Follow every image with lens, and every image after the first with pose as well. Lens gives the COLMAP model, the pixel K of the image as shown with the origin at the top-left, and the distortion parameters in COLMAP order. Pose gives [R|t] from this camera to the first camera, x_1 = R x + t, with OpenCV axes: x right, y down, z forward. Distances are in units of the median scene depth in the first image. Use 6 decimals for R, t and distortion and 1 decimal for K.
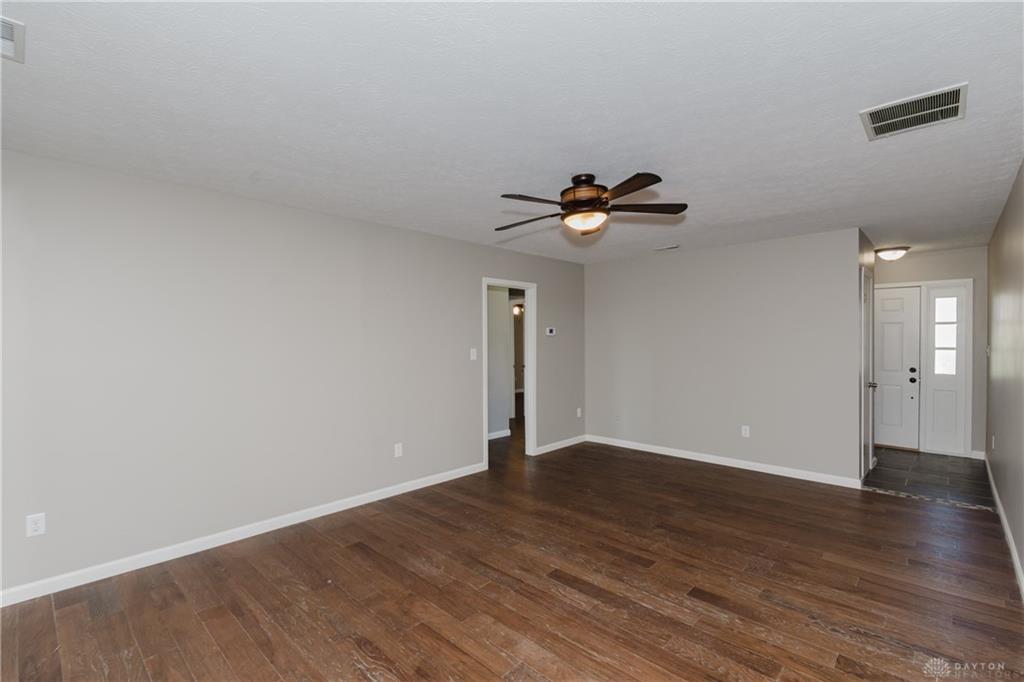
lens RADIAL K [[448.4, 0, 509.1], [0, 448.4, 341.6], [0, 0, 1]] dist [-0.007263, -0.001291]
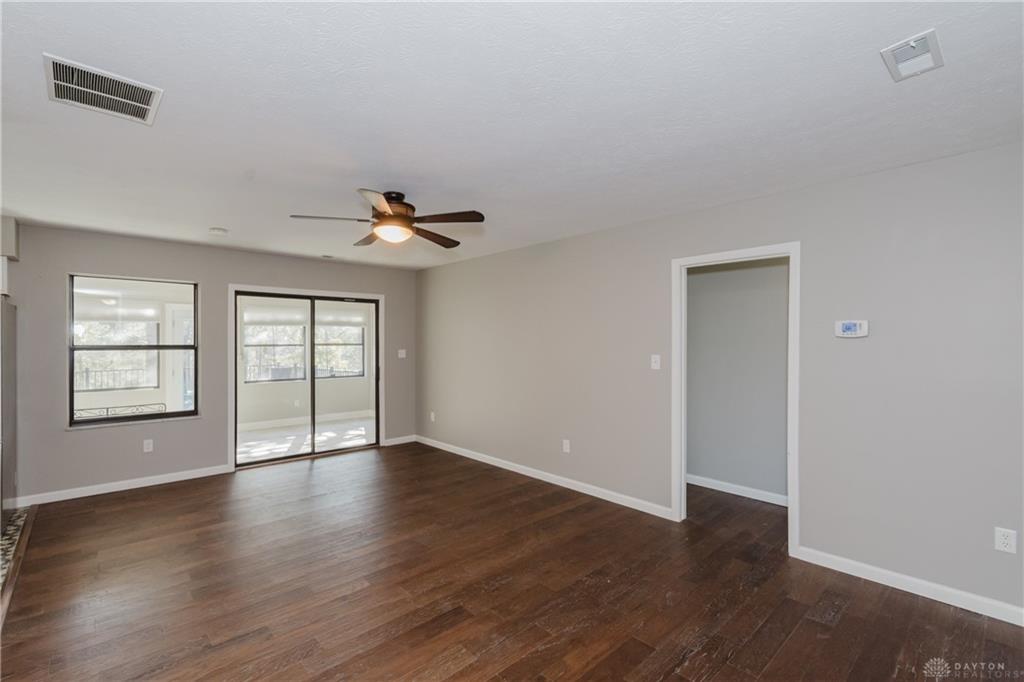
lens RADIAL K [[482.0, 0, 505.7], [0, 482.0, 341.1], [0, 0, 1]] dist [-0.002383, -0.000501]
pose [[-0.076934, 0.006034, -0.997018, 1.147534], [-0.006526, 0.999957, 0.006556, -0.017593], [0.997015, 0.007011, -0.076891, 1.192700]]
